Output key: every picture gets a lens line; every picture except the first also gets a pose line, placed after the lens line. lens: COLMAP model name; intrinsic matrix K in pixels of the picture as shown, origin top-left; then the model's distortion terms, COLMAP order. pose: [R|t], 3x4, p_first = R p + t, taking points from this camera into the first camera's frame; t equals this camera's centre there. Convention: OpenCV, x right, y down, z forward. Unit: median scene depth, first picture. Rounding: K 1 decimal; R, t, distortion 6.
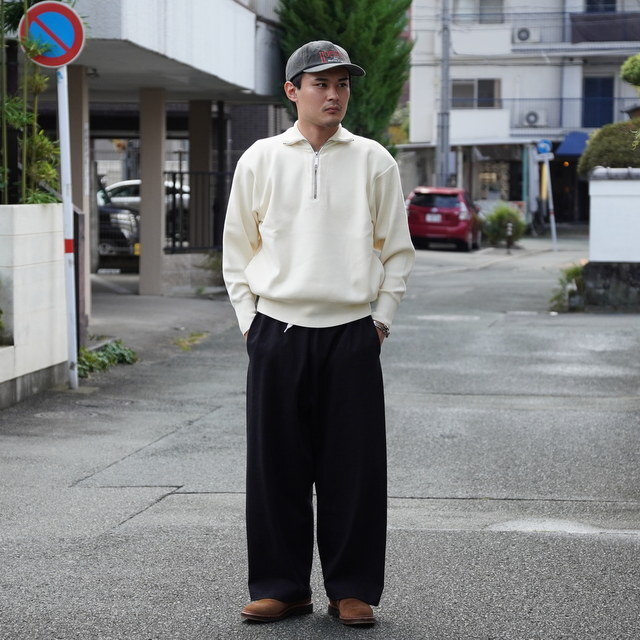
lens RADIAL K [[2063.4, 0, 320.5], [0, 2063.4, 417.2], [0, 0, 1]] dist [-0.146247, 0.592670]
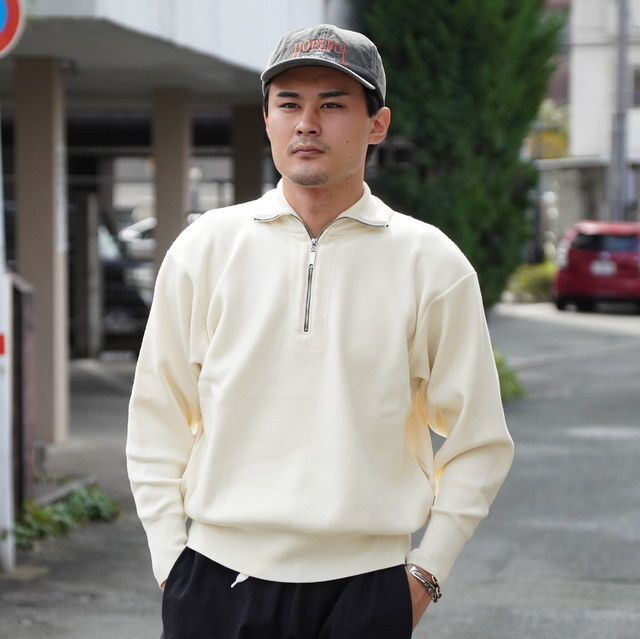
lens RADIAL K [[2449.6, 0, 320.0], [0, 2449.6, 319.5], [0, 0, 1]] dist [-0.290205, 0.294612]
pose [[0.997280, -0.007027, -0.073364, 0.024431], [0.002640, 0.998211, -0.059725, -0.036602], [0.073652, 0.059368, 0.995515, 0.211982]]
